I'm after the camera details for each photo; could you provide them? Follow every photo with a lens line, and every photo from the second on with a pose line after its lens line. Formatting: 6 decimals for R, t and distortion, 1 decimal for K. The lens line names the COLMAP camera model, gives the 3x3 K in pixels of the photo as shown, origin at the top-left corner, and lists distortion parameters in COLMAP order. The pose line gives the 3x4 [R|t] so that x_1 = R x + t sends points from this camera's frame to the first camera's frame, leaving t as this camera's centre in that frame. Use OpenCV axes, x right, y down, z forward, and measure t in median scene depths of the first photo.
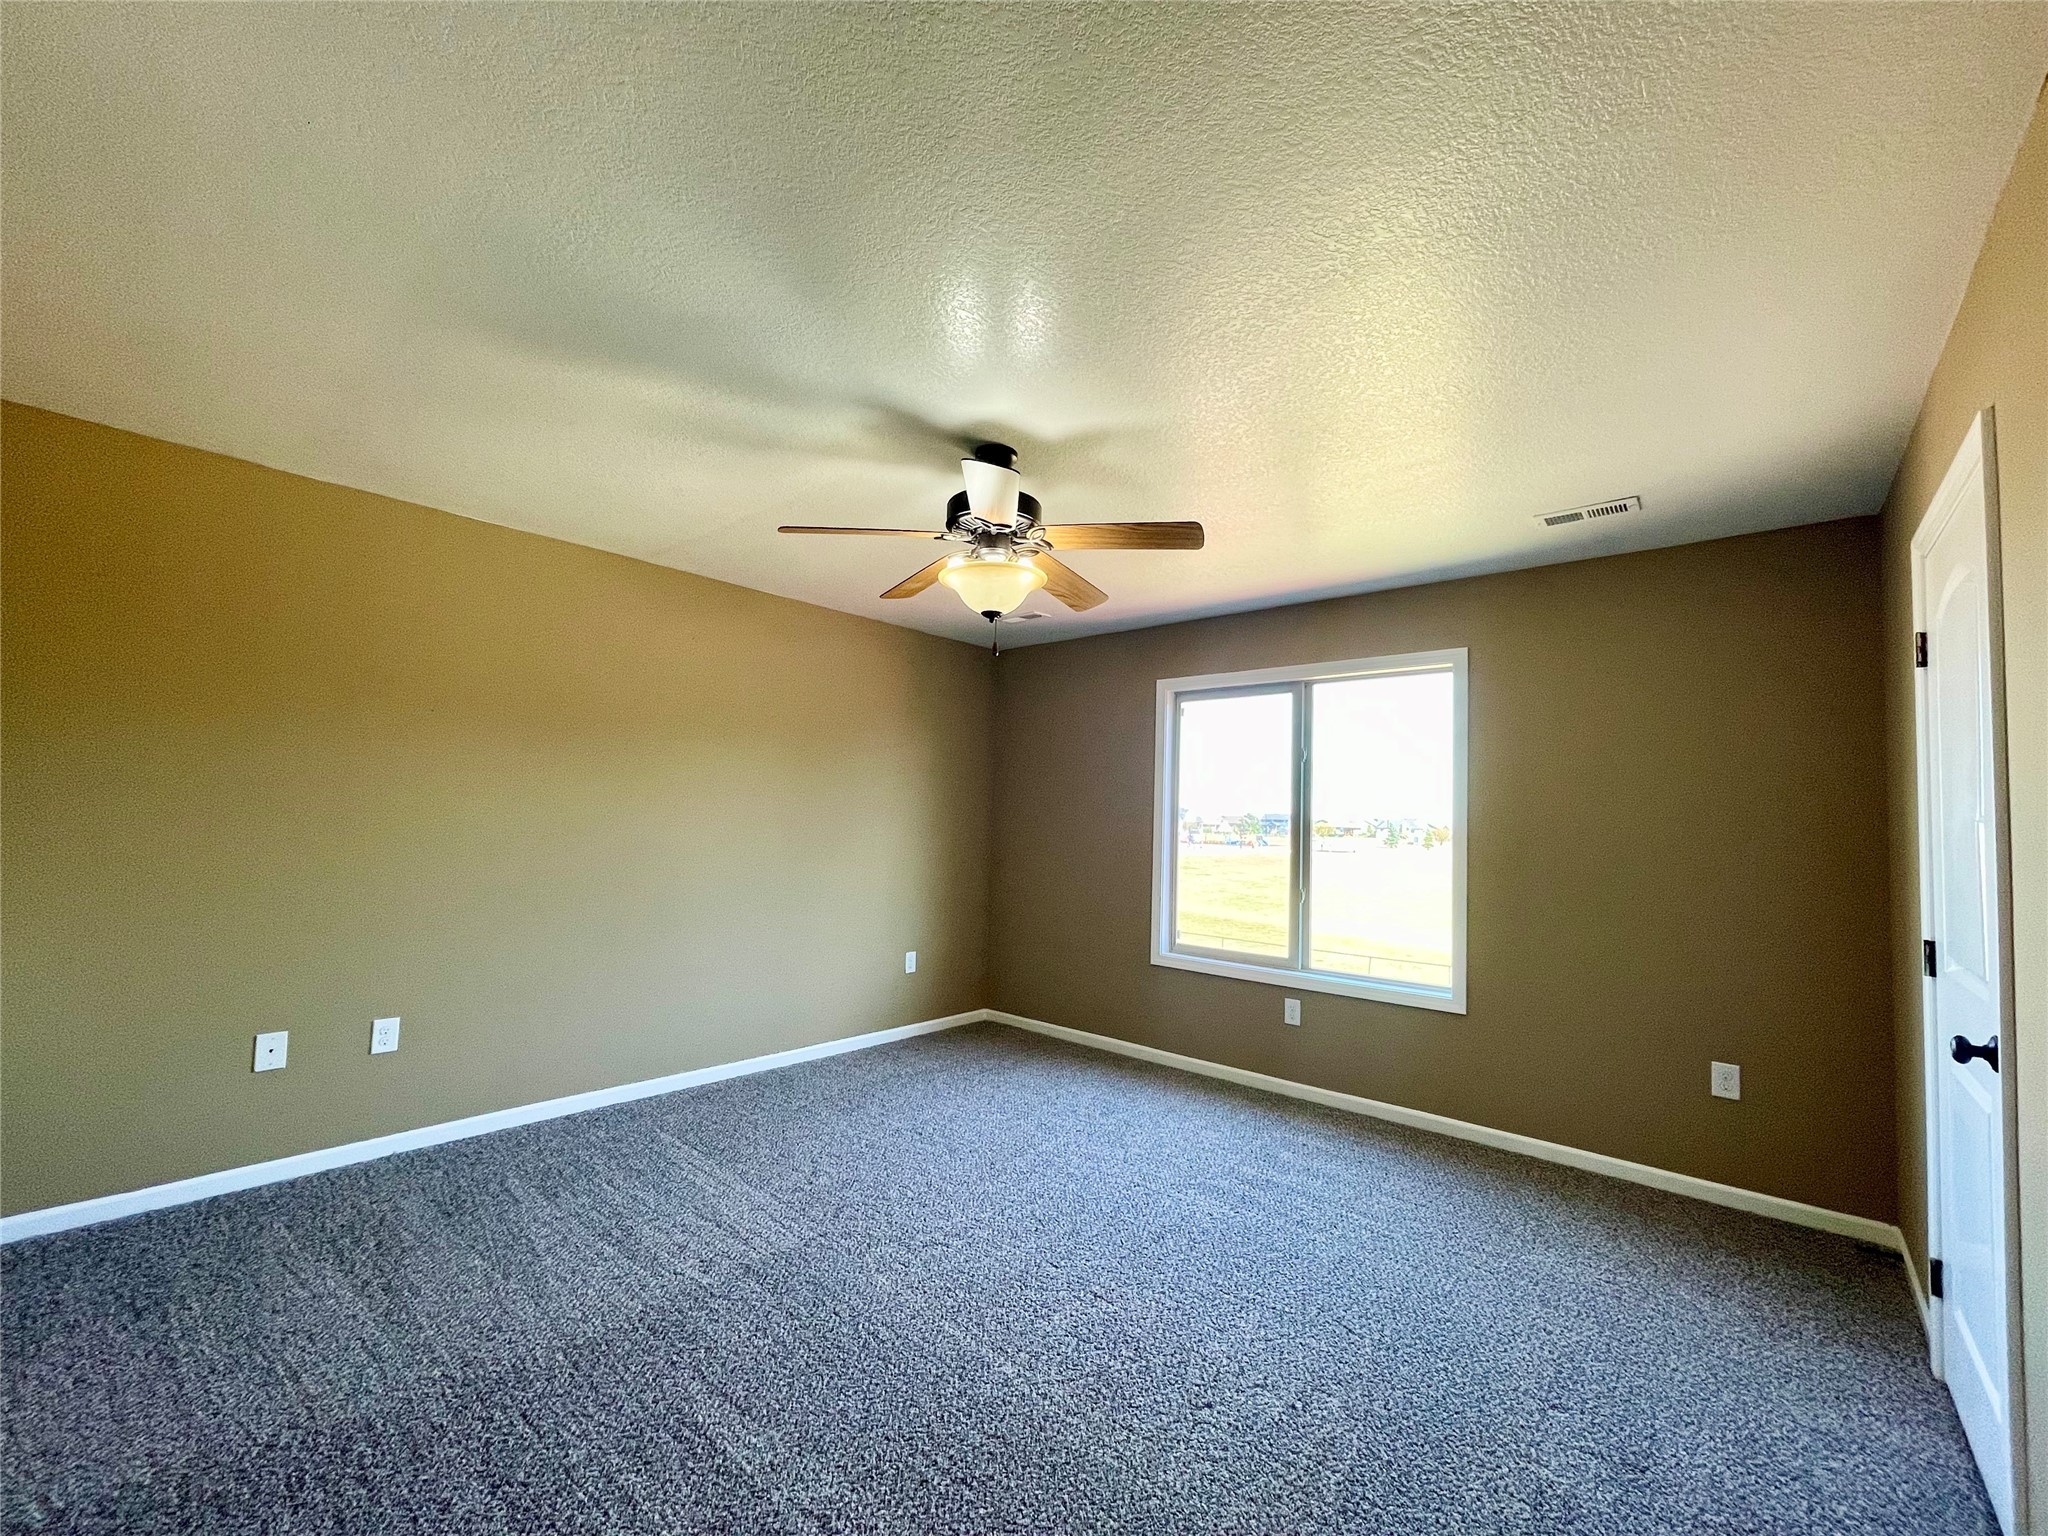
lens RADIAL K [[833.7, 0, 1030.7], [0, 833.7, 783.1], [0, 0, 1]] dist [0.000762, 0.000059]
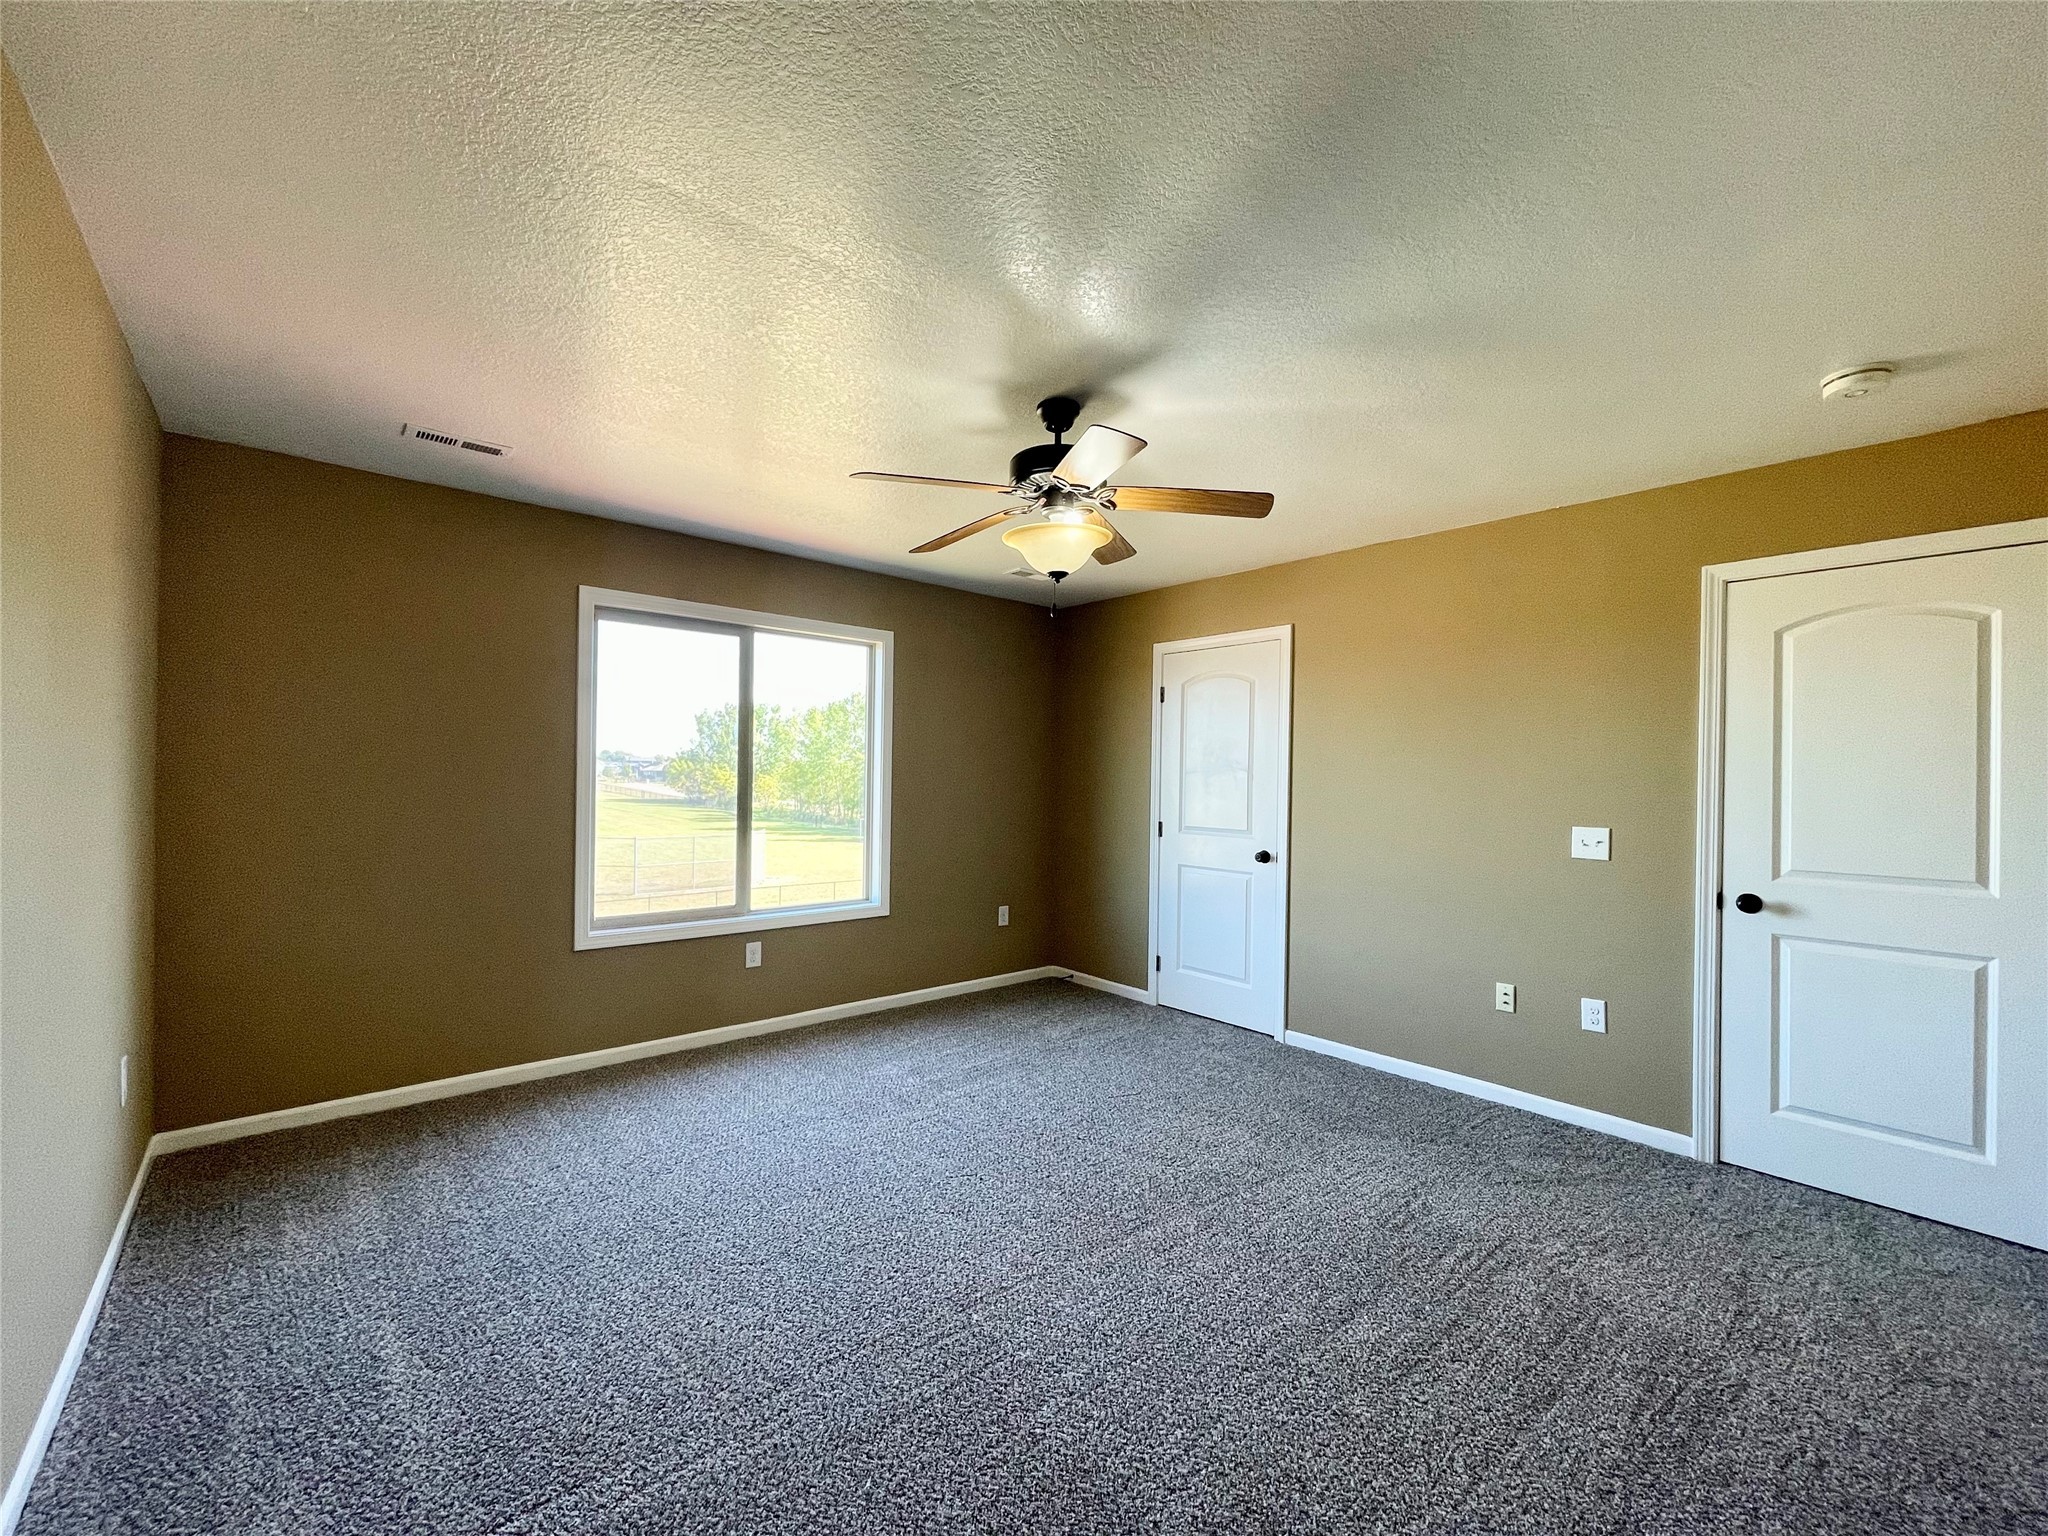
lens RADIAL K [[833.7, 0, 1032.4], [0, 833.7, 764.7], [0, 0, 1]] dist [0.000762, 0.000059]
pose [[0.137698, -0.010924, 0.990414, -0.627624], [-0.052569, 0.998449, 0.018321, 0.007116], [-0.989078, -0.054587, 0.136911, 0.527747]]
